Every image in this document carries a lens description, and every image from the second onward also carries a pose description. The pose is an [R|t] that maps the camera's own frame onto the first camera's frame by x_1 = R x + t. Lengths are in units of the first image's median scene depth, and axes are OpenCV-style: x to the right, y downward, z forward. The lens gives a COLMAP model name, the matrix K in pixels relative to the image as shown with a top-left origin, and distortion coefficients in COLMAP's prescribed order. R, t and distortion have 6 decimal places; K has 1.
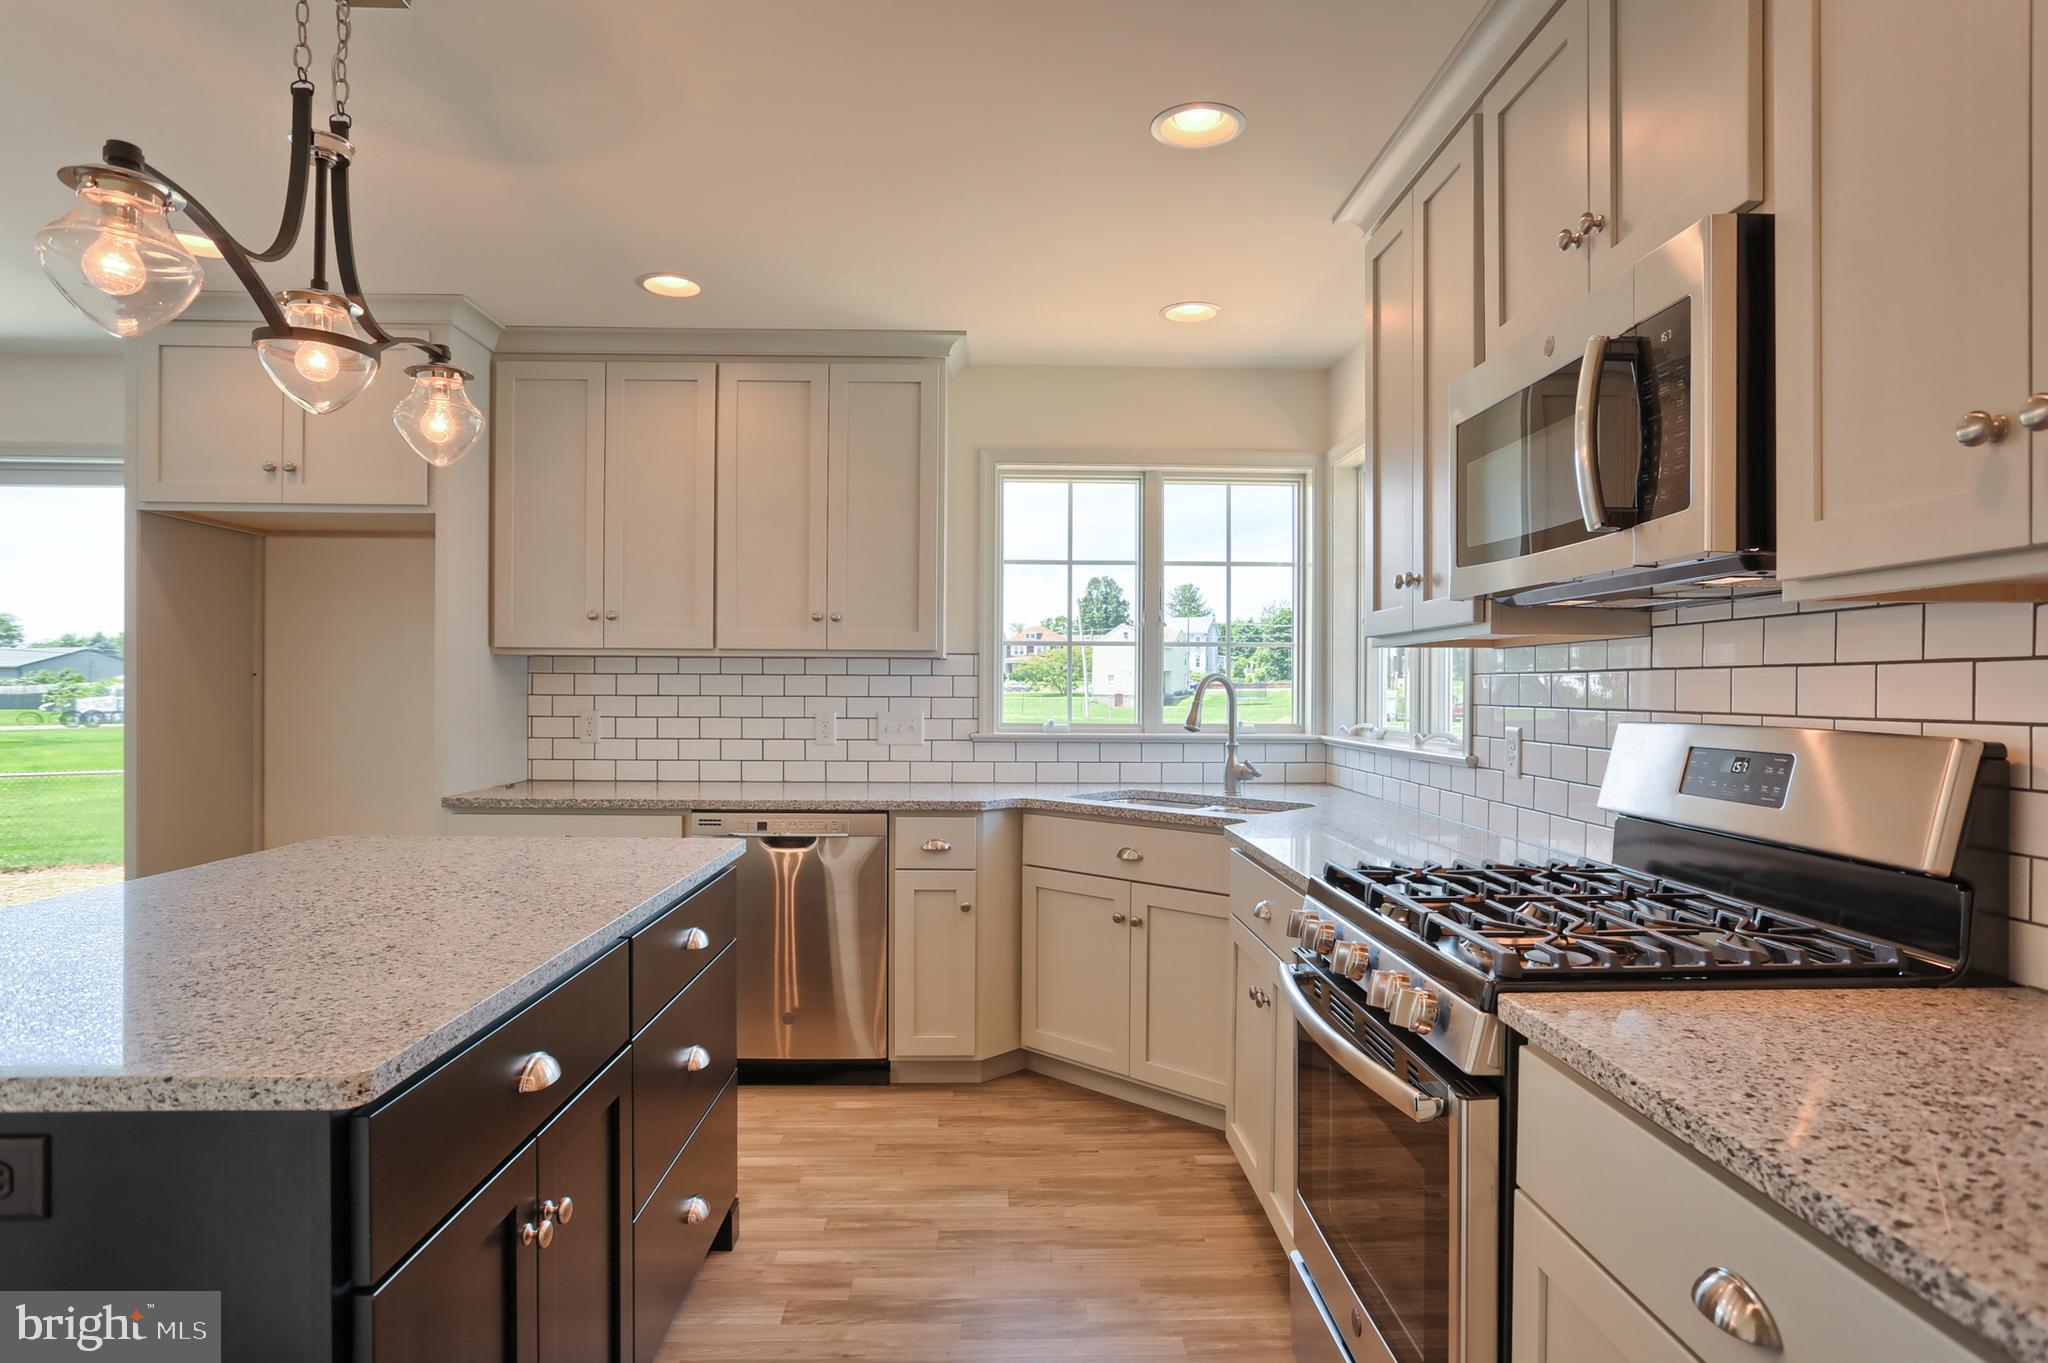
lens RADIAL K [[1126.7, 0, 1027.5], [0, 1126.7, 691.2], [0, 0, 1]] dist [-0.042477, 0.024361]
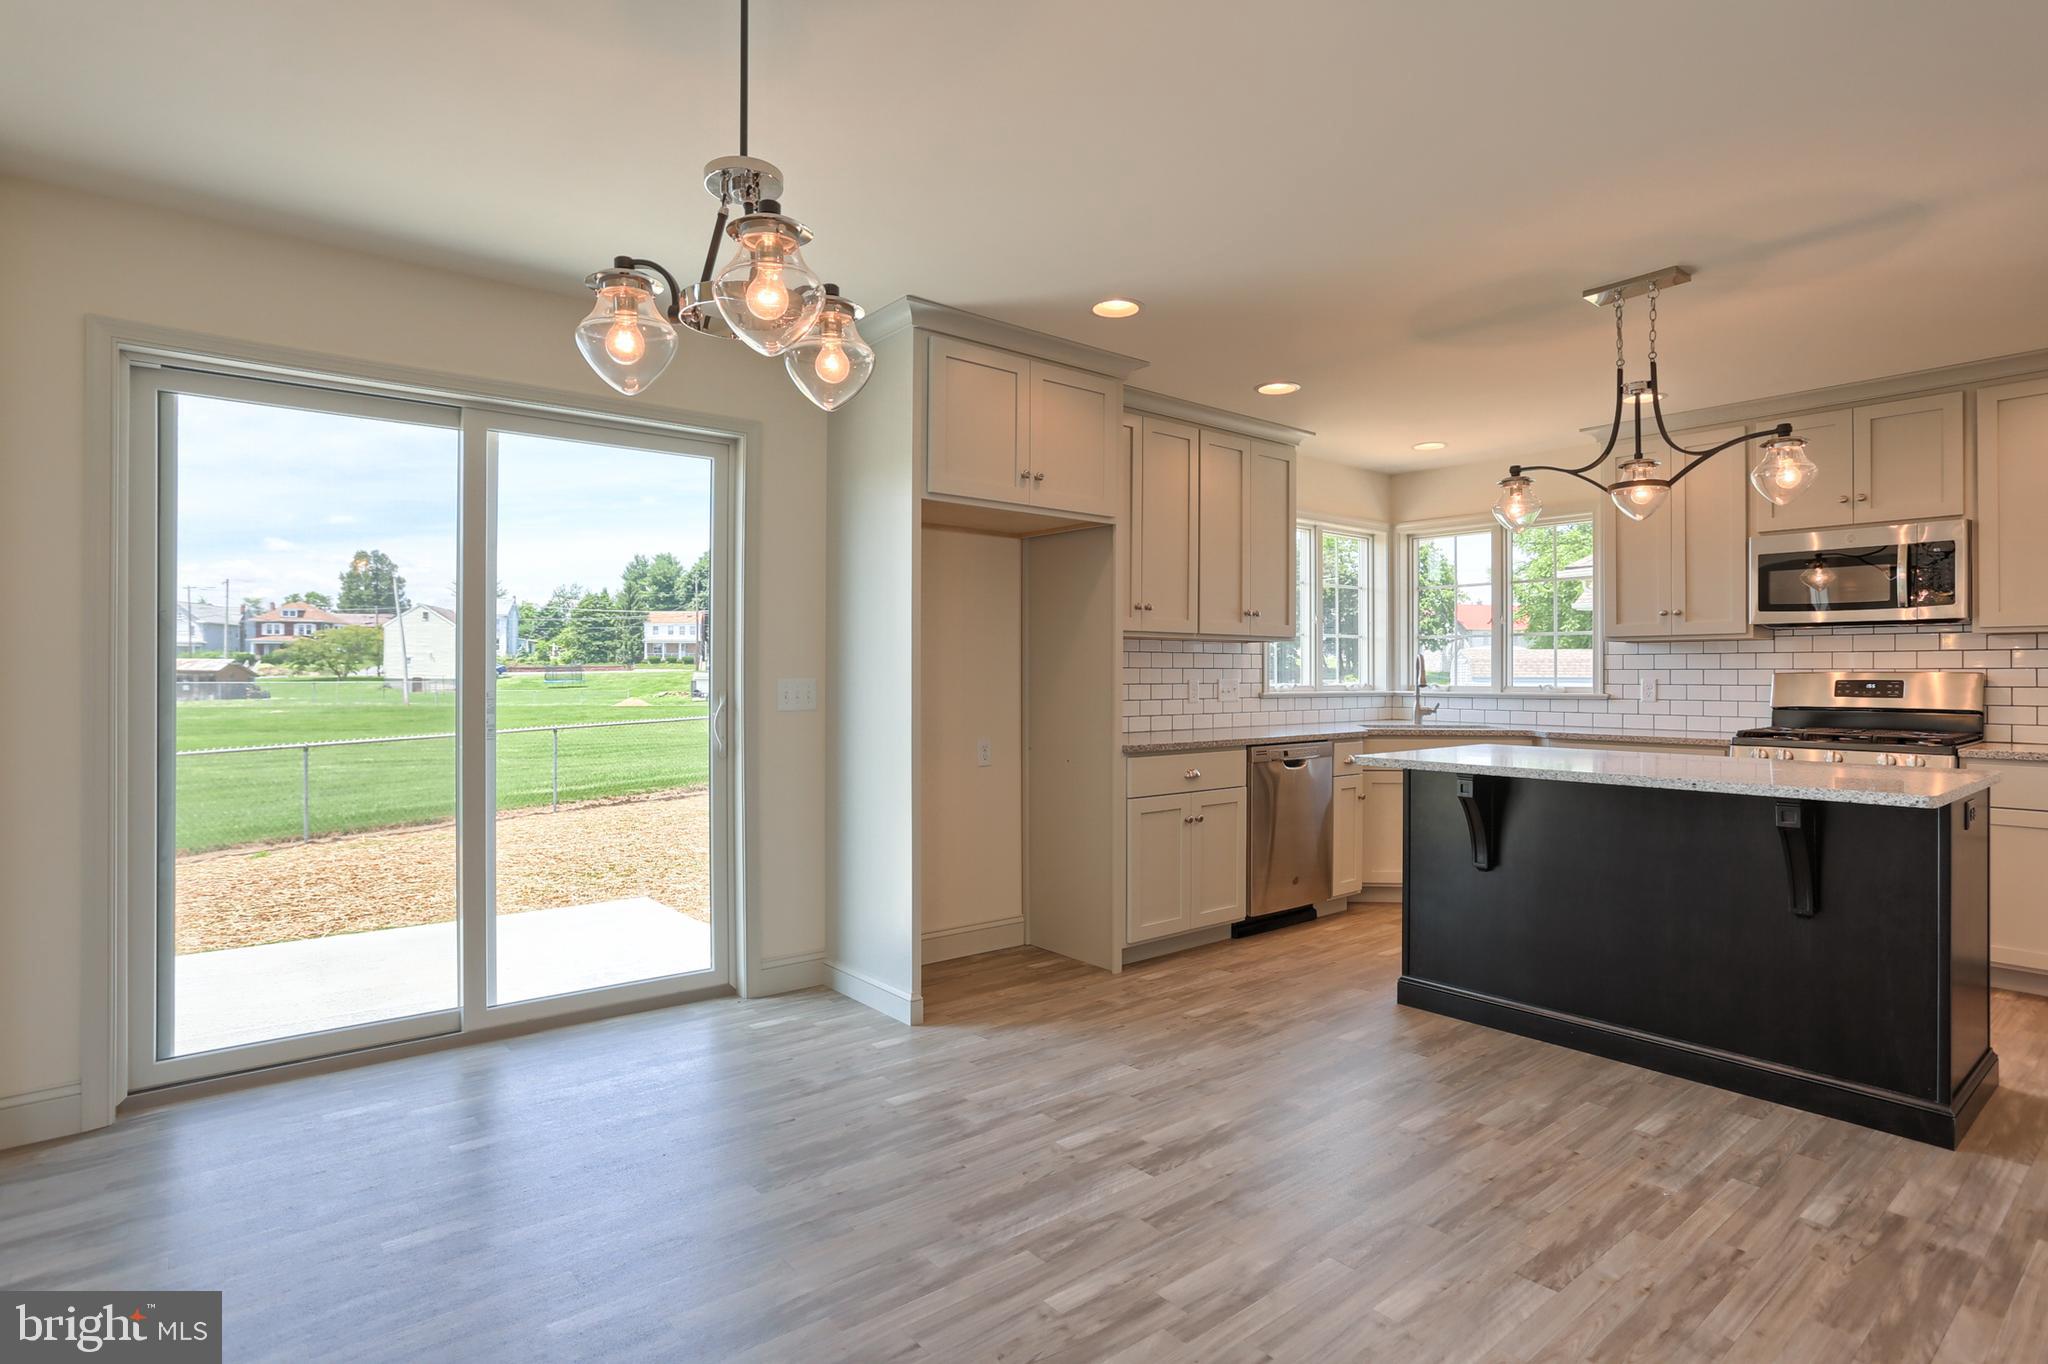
lens RADIAL K [[1040.1, 0, 1030.4], [0, 1040.1, 669.1], [0, 0, 1]] dist [-0.060521, 0.031399]
pose [[0.792269, -0.001793, 0.610169, -1.348231], [0.004585, 0.999985, -0.003015, 0.010183], [-0.610154, 0.005187, 0.792266, 0.115275]]
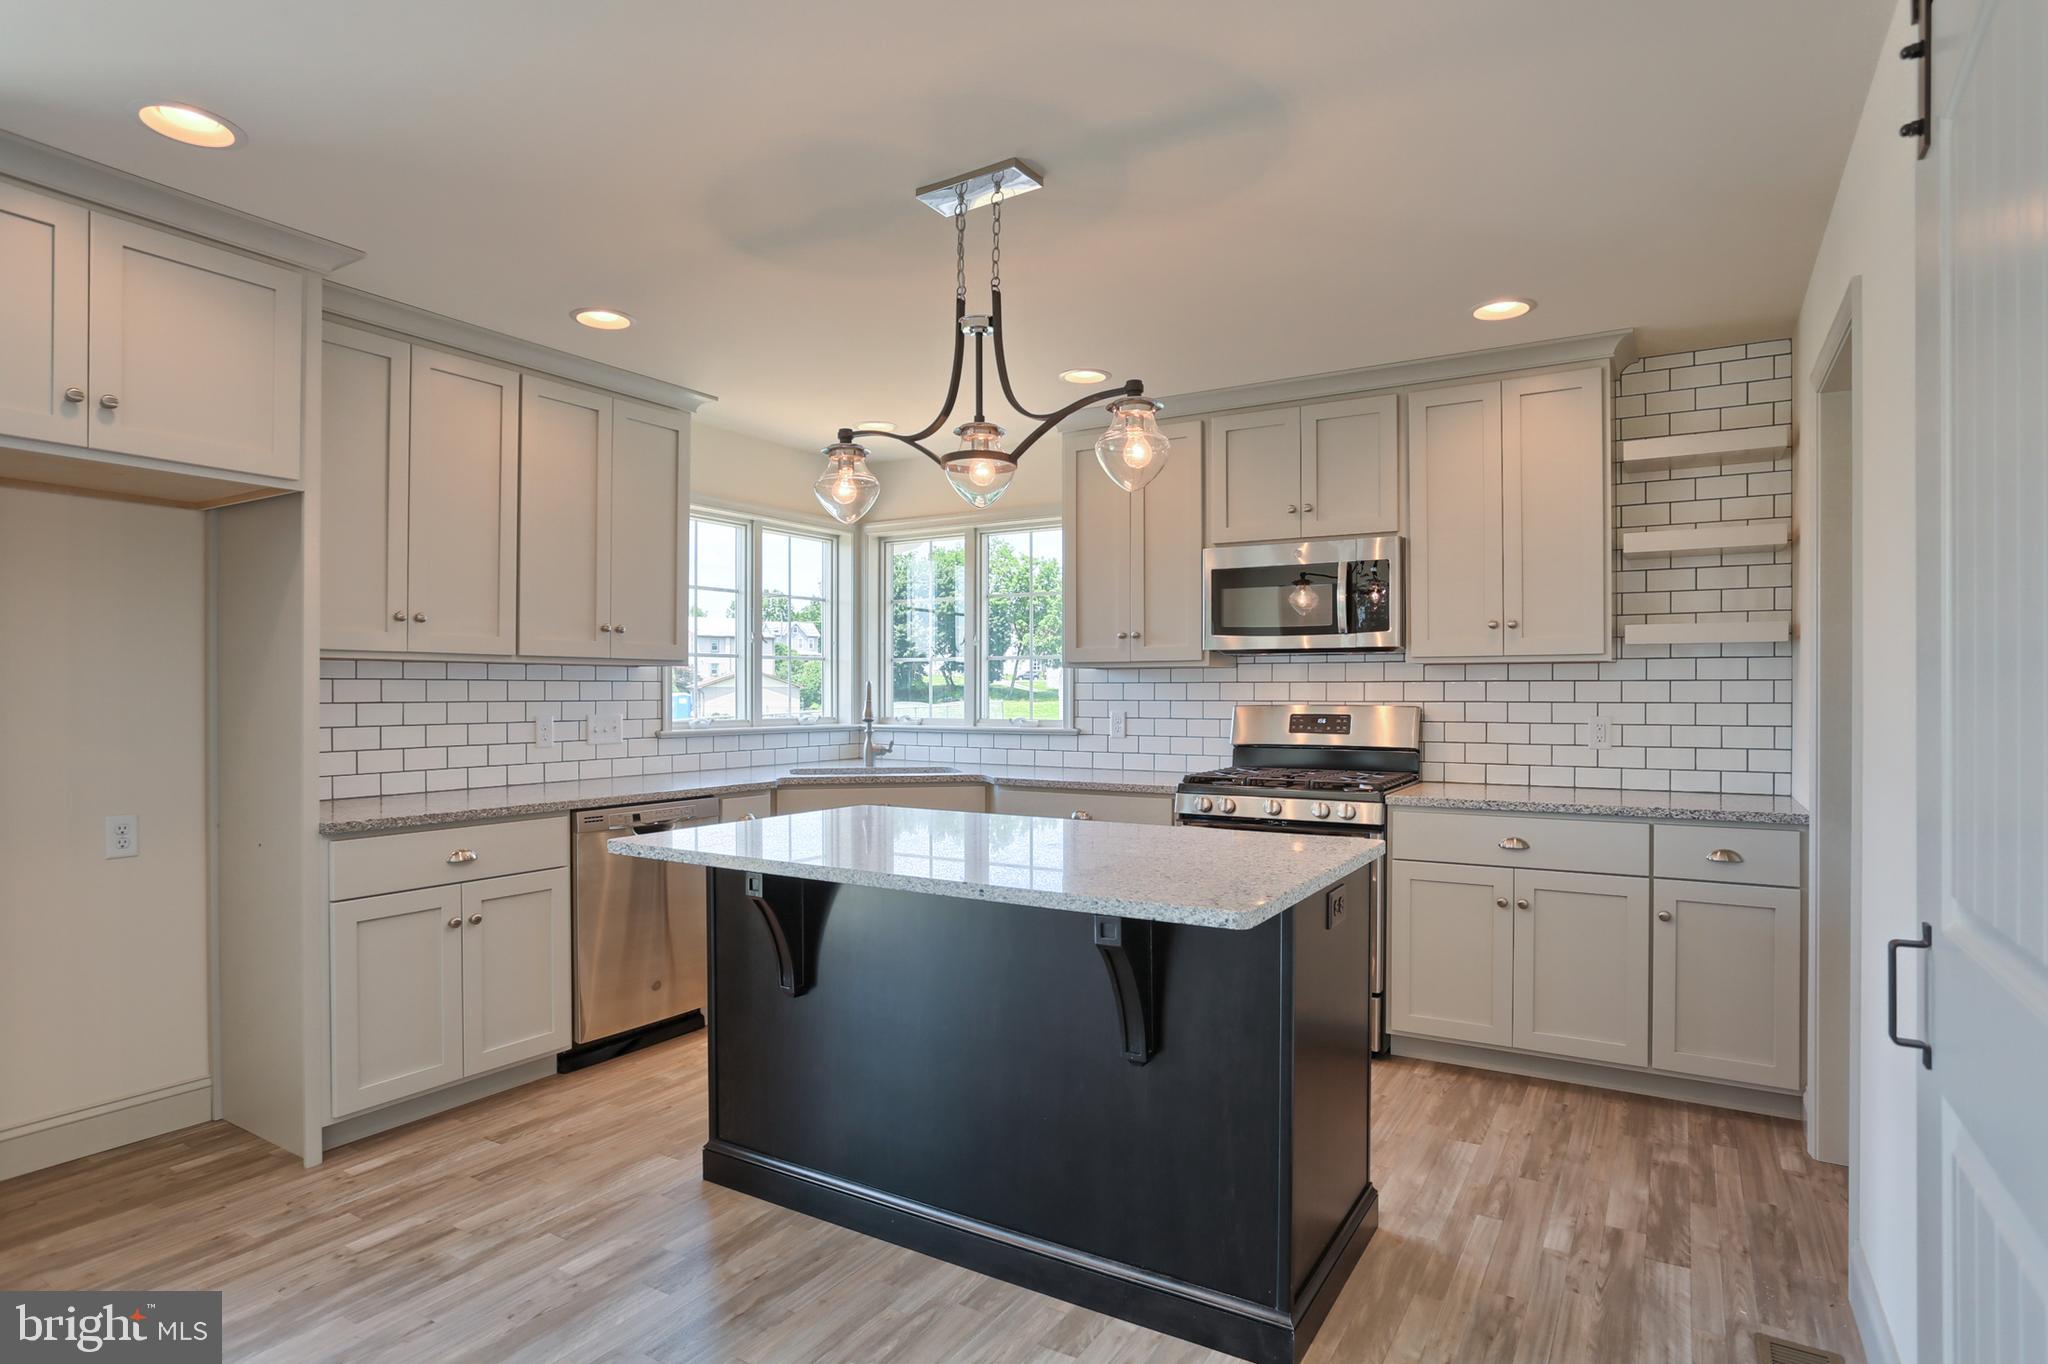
lens RADIAL K [[1084.9, 0, 1027.3], [0, 1084.9, 691.1], [0, 0, 1]] dist [-0.061669, 0.036895]
pose [[0.542091, -0.005043, 0.840305, -0.920808], [0.004892, 0.999984, 0.002846, -0.006353], [-0.840306, 0.002568, 0.542107, 0.099143]]
